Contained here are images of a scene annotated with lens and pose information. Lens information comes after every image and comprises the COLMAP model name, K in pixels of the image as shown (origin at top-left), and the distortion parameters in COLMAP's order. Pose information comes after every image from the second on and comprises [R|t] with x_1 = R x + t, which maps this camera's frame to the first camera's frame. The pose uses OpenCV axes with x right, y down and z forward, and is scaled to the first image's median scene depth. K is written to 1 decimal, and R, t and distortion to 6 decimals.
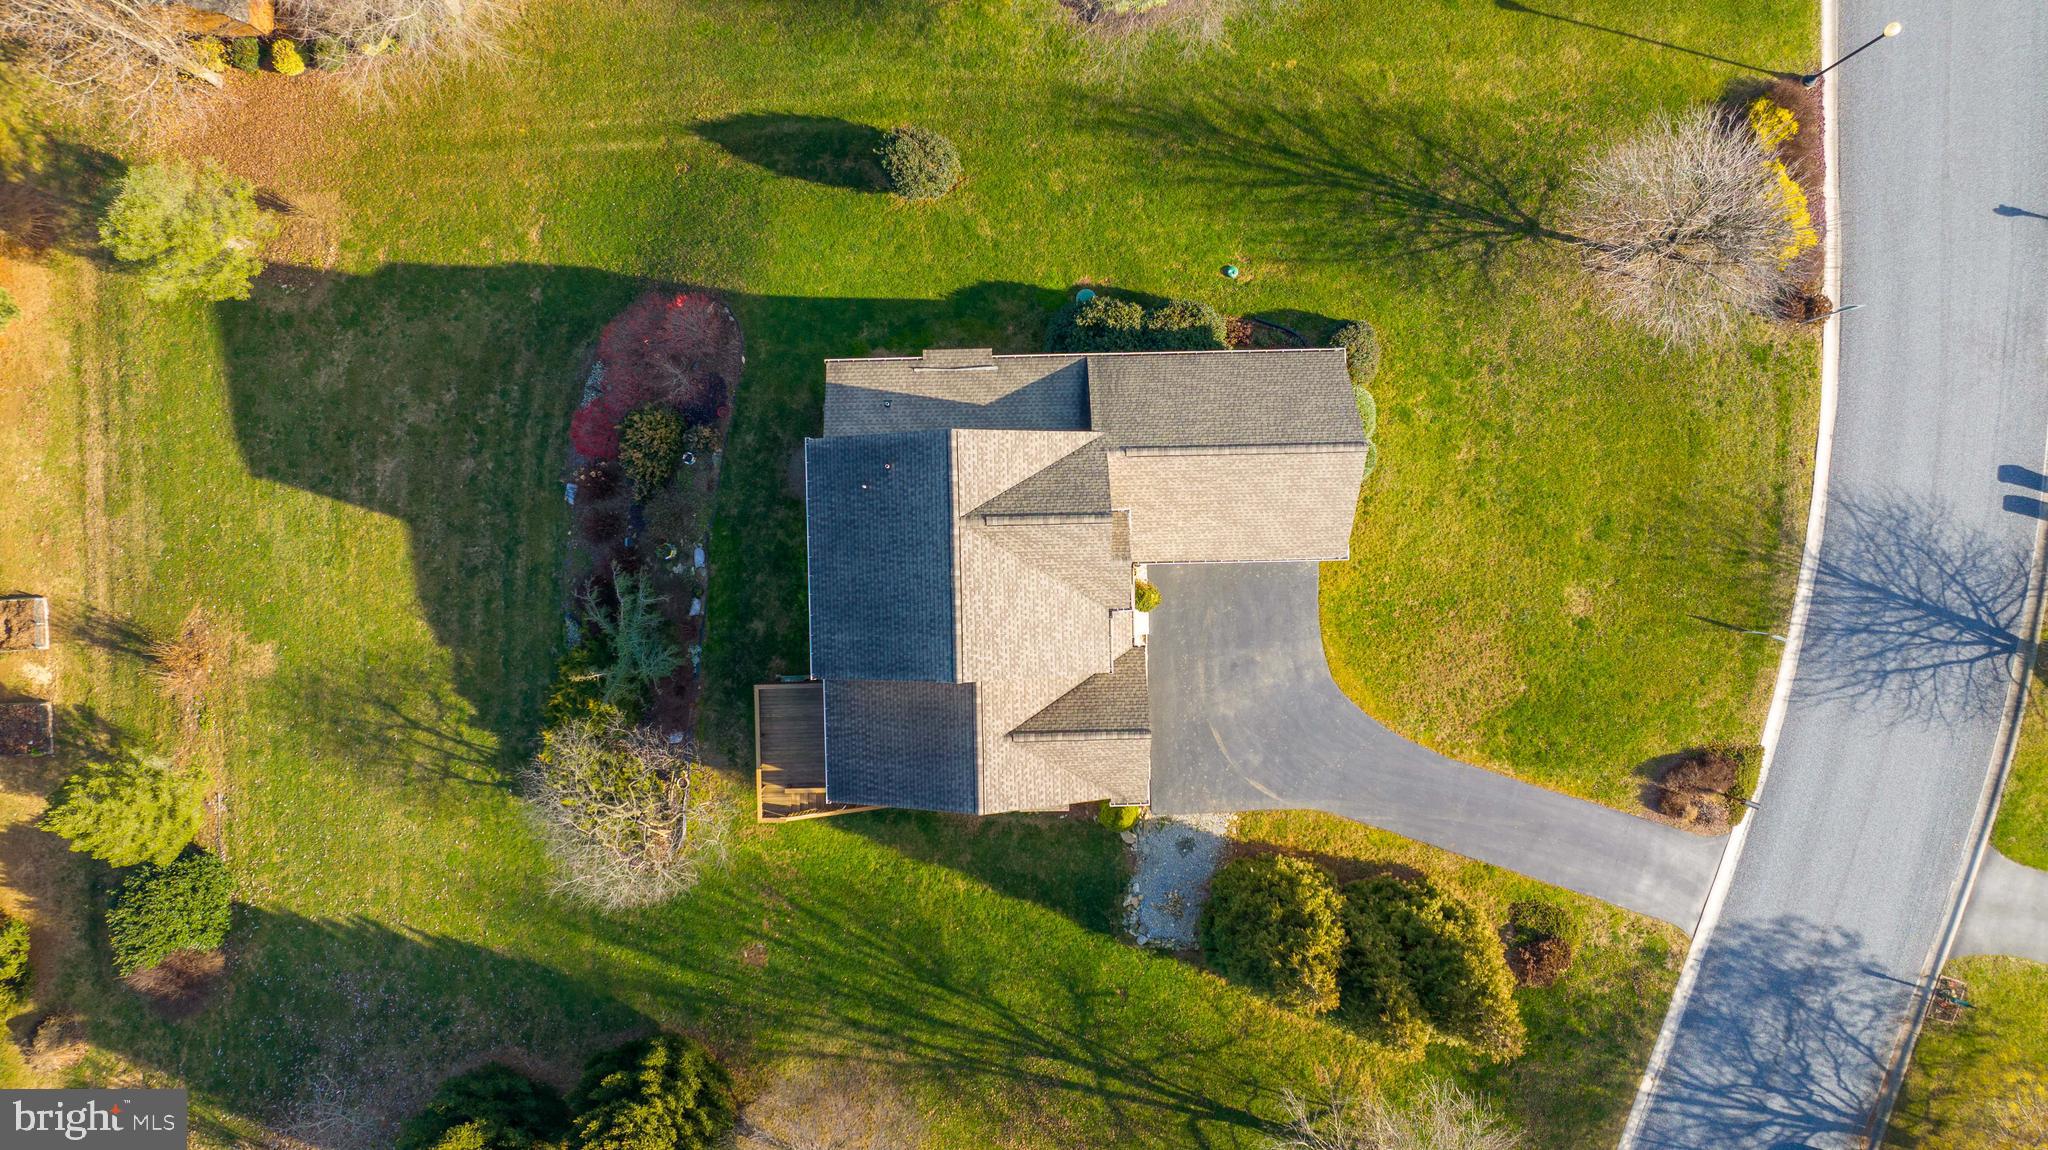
lens RADIAL K [[1441.0, 0, 1041.4], [0, 1441.0, 582.9], [0, 0, 1]] dist [-0.012542, -0.001989]
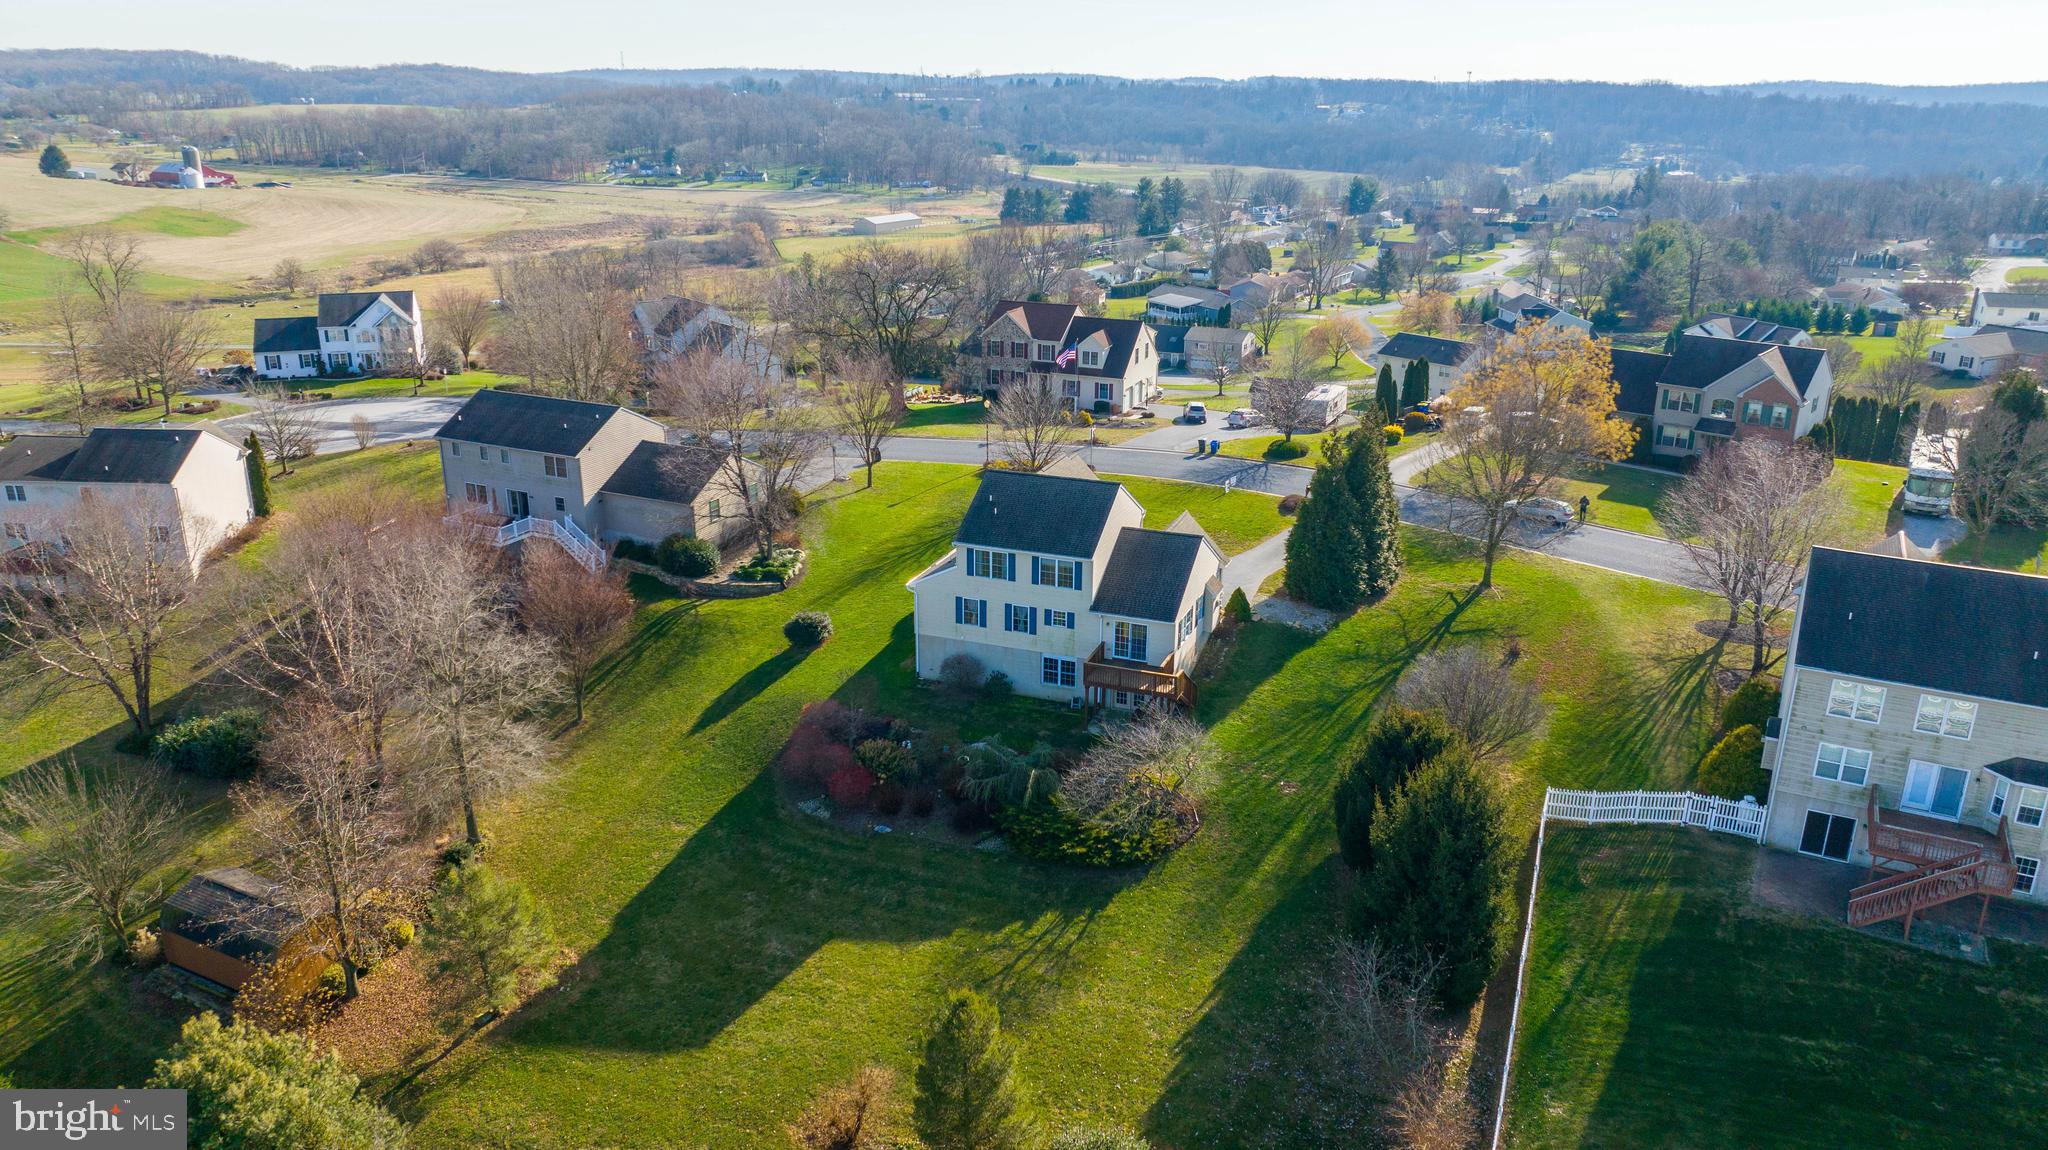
lens RADIAL K [[1451.6, 0, 1019.2], [0, 1451.6, 575.0], [0, 0, 1]] dist [-0.022324, 0.007830]
pose [[0.377826, -0.297328, 0.876837, -1.341701], [0.925720, 0.103899, -0.363658, 0.483583], [0.017023, 0.949105, 0.314499, 0.436752]]
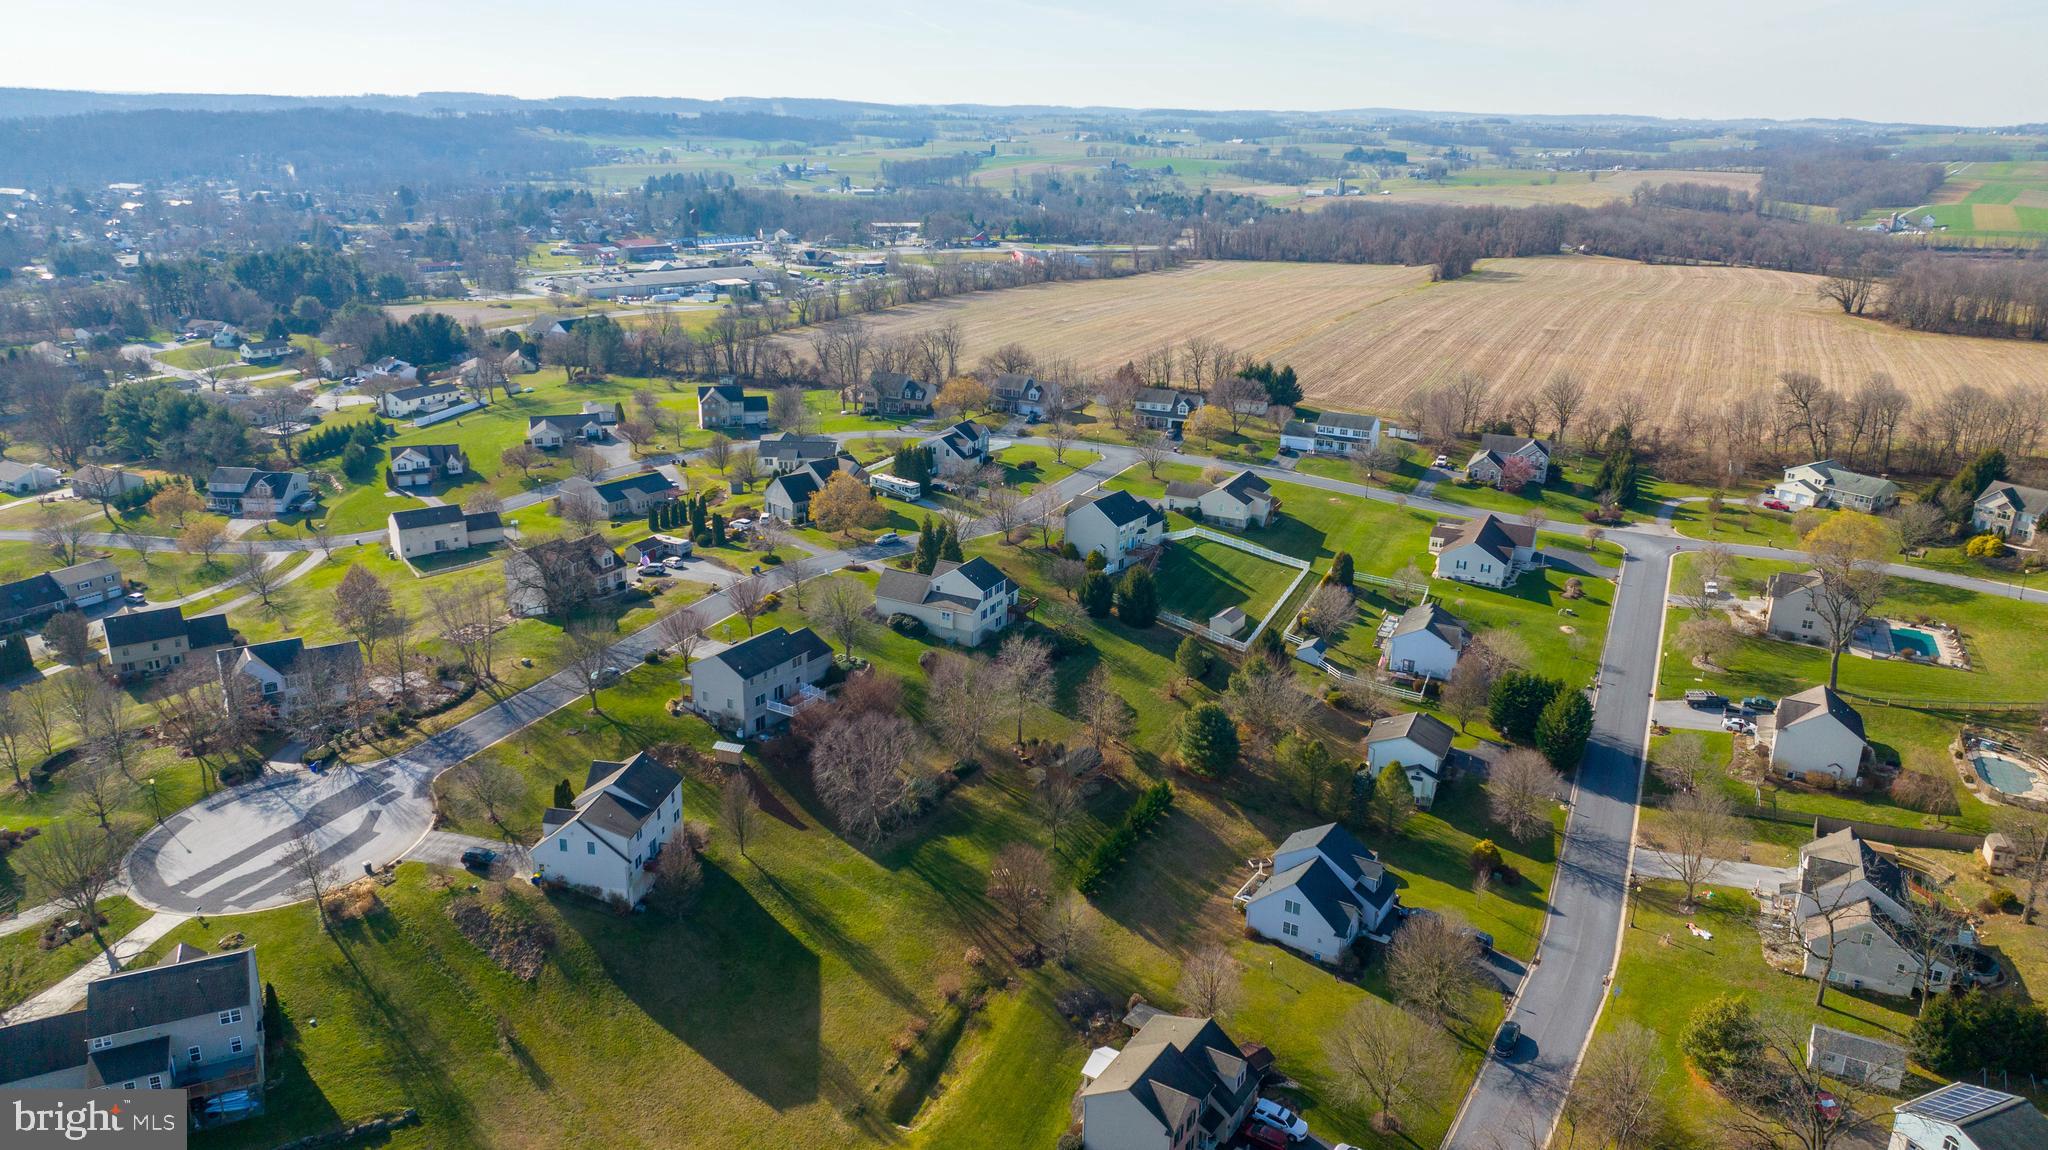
lens RADIAL K [[1451.6, 0, 1019.2], [0, 1451.6, 575.0], [0, 0, 1]] dist [-0.022324, 0.007830]
pose [[-0.882662, -0.163452, 0.440672, -1.962910], [0.469961, -0.293445, 0.832482, -3.325583], [-0.006758, 0.941899, 0.335829, -0.533142]]
